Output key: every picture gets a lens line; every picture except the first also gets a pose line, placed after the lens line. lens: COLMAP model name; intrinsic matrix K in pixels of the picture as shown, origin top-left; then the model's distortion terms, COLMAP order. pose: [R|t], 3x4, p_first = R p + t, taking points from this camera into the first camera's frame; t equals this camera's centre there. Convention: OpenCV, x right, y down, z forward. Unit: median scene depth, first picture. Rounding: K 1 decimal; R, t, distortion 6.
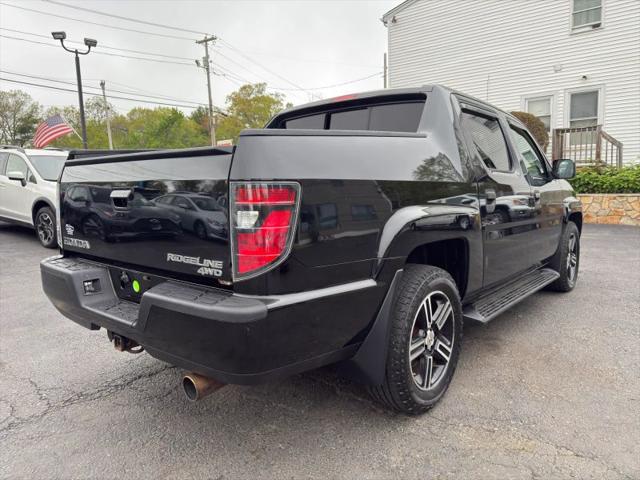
lens RADIAL K [[457.7, 0, 317.6], [0, 457.7, 236.8], [0, 0, 1]] dist [0.050558, -0.044352]
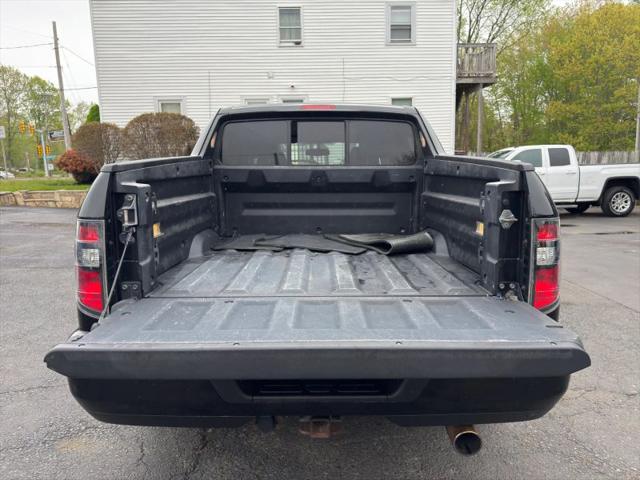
lens RADIAL K [[459.2, 0, 326.1], [0, 459.2, 240.5], [0, 0, 1]] dist [0.067204, -0.097246]
pose [[0.757437, -0.091670, 0.646441, -0.142871], [0.072160, 0.995782, 0.056660, -0.019973], [-0.648909, 0.003730, 0.760857, 0.065570]]
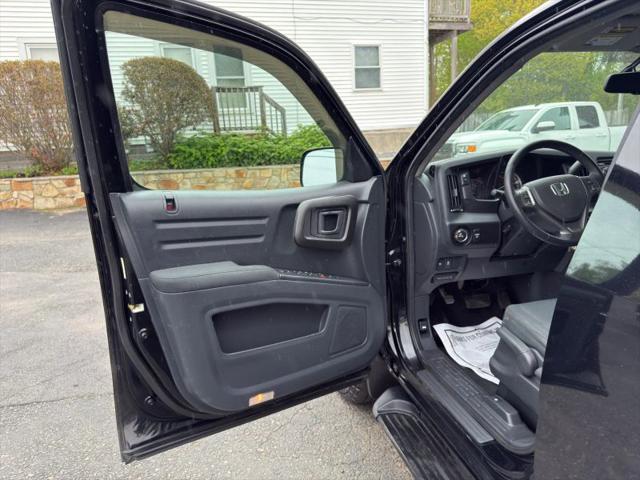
lens RADIAL K [[459.2, 0, 326.1], [0, 459.2, 240.5], [0, 0, 1]] dist [0.067204, -0.097246]
pose [[0.577669, -0.183771, 0.795316, -0.063920], [0.118566, 0.982885, 0.140992, -0.056710], [-0.807614, 0.012851, 0.589571, 0.353273]]
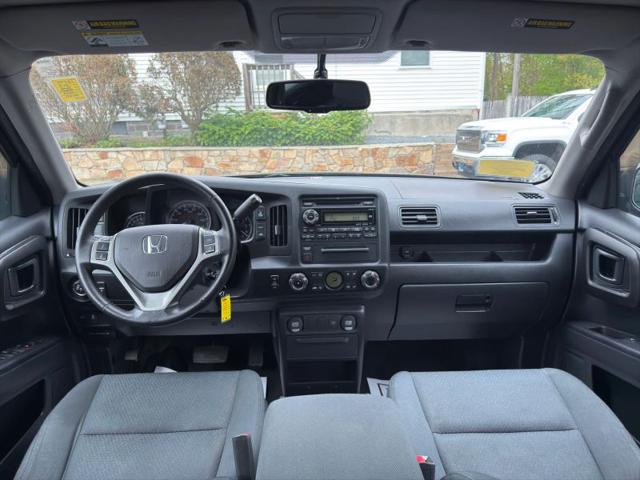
lens RADIAL K [[457.2, 0, 322.2], [0, 457.2, 238.5], [0, 0, 1]] dist [0.065838, -0.103324]
pose [[0.735274, -0.168526, 0.656484, 0.035097], [0.072409, 0.982583, 0.171139, -0.059637], [-0.673891, -0.078299, 0.734670, 0.288266]]
